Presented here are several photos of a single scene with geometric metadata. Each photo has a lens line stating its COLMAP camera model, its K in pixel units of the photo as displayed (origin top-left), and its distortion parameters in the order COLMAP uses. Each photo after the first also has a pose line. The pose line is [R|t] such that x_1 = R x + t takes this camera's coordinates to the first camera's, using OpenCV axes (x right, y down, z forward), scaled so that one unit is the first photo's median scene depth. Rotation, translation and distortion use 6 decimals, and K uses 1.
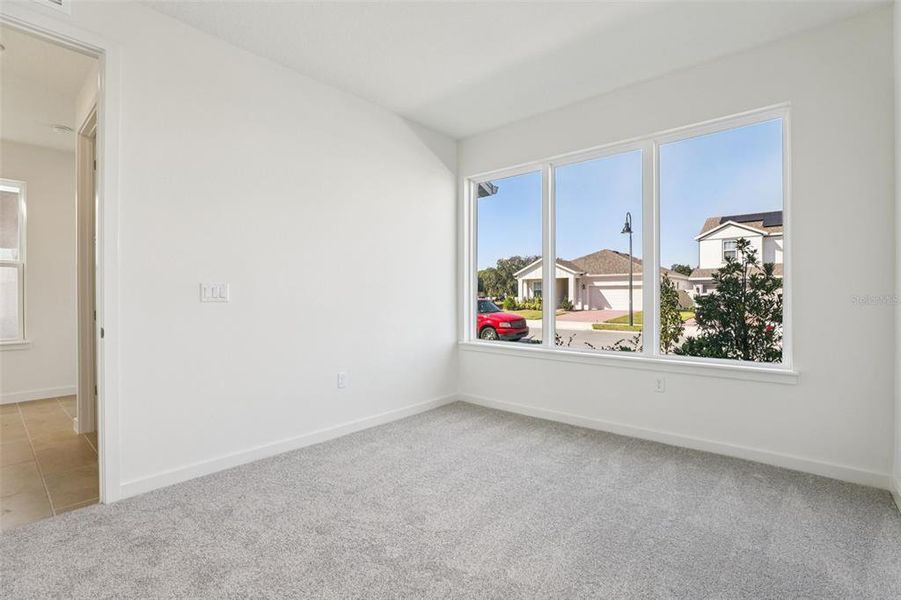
lens RADIAL K [[411.9, 0, 443.6], [0, 411.9, 300.6], [0, 0, 1]] dist [-0.004358, -0.000381]
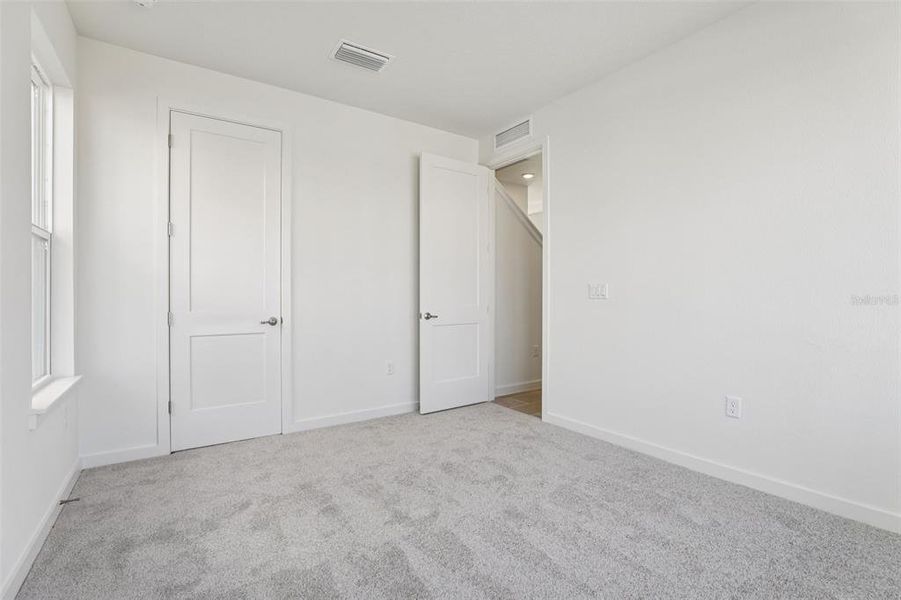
lens RADIAL K [[411.9, 0, 450.2], [0, 411.9, 299.6], [0, 0, 1]] dist [-0.004358, -0.000381]
pose [[-0.251615, -0.000857, -0.967827, 0.331302], [-0.005018, 0.999987, 0.000419, 0.003038], [0.967814, 0.004962, -0.251616, 0.398079]]
